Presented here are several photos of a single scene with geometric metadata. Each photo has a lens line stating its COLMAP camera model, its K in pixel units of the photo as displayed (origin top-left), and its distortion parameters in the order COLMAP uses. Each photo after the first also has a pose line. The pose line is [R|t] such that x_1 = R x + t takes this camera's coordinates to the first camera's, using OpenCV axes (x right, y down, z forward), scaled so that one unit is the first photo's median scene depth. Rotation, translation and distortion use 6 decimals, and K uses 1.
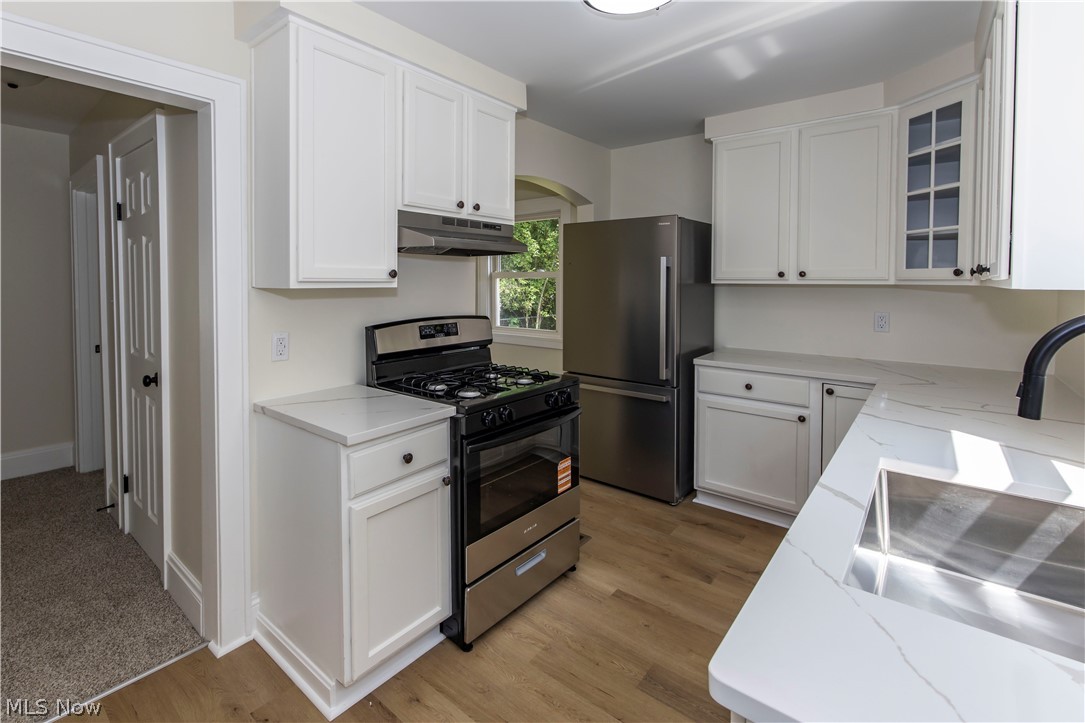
lens RADIAL K [[503.6, 0, 503.4], [0, 503.6, 303.8], [0, 0, 1]] dist [-0.000244, 0.000721]
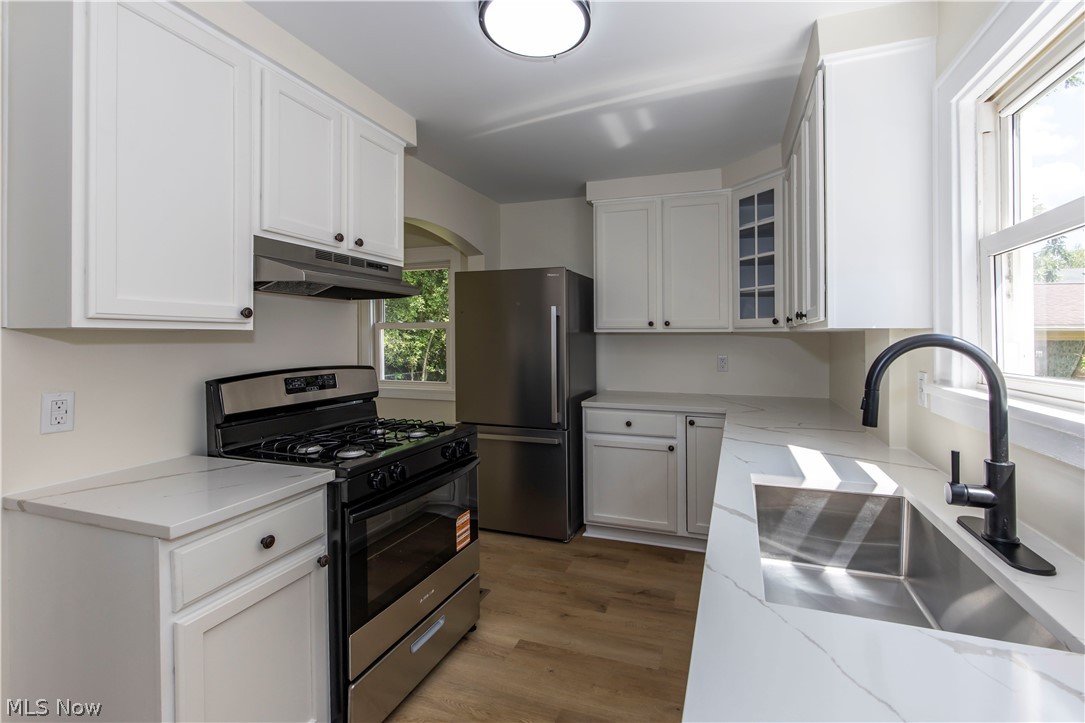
lens RADIAL K [[473.1, 0, 580.3], [0, 473.1, 343.7], [0, 0, 1]] dist [-0.000372, 0.000243]
pose [[0.924513, -0.007141, 0.381082, -0.011400], [0.019368, 0.999413, -0.028258, 0.017883], [-0.380657, 0.033506, 0.924109, 0.080054]]
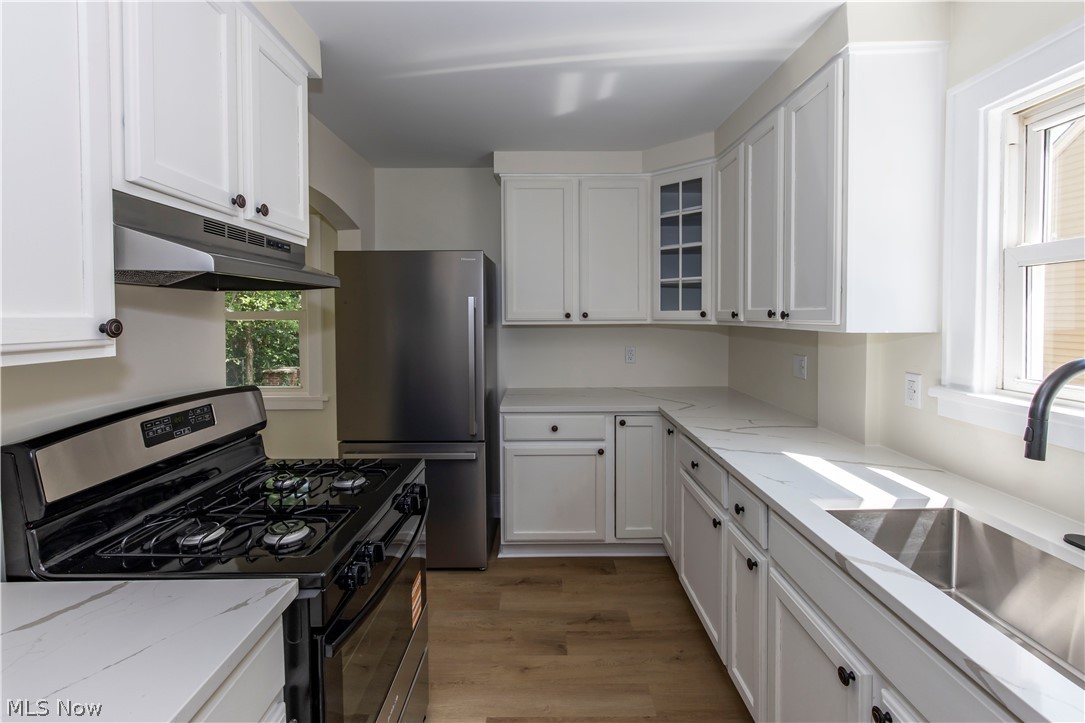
lens RADIAL K [[479.0, 0, 543.2], [0, 479.0, 332.8], [0, 0, 1]] dist [-0.000781, -0.000070]
pose [[0.758956, -0.031345, 0.650387, -0.168909], [0.037496, 0.999287, 0.004405, -0.035440], [-0.650062, 0.021043, 0.759590, 0.345538]]
